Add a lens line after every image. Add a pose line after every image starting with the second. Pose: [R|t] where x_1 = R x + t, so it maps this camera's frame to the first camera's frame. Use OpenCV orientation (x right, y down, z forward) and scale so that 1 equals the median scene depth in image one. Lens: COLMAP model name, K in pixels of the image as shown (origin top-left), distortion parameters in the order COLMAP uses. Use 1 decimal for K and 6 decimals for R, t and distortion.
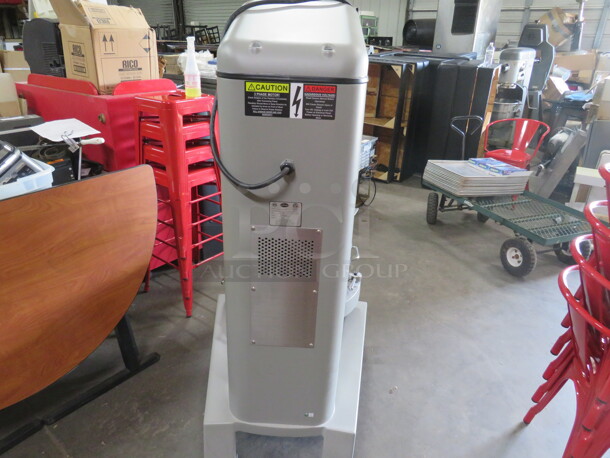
lens RADIAL K [[450.0, 0, 294.1], [0, 450.0, 229.2], [0, 0, 1]] dist [-0.023456, -0.002944]
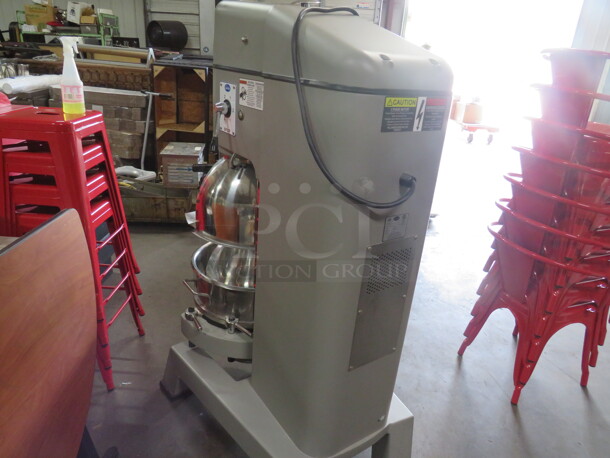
lens RADIAL K [[450.0, 0, 294.1], [0, 450.0, 229.2], [0, 0, 1]] dist [-0.023456, -0.002944]
pose [[0.796288, -0.201858, 0.570245, -0.495272], [0.202010, 0.977299, 0.063862, -0.089617], [-0.570191, 0.064343, 0.818988, 0.203337]]
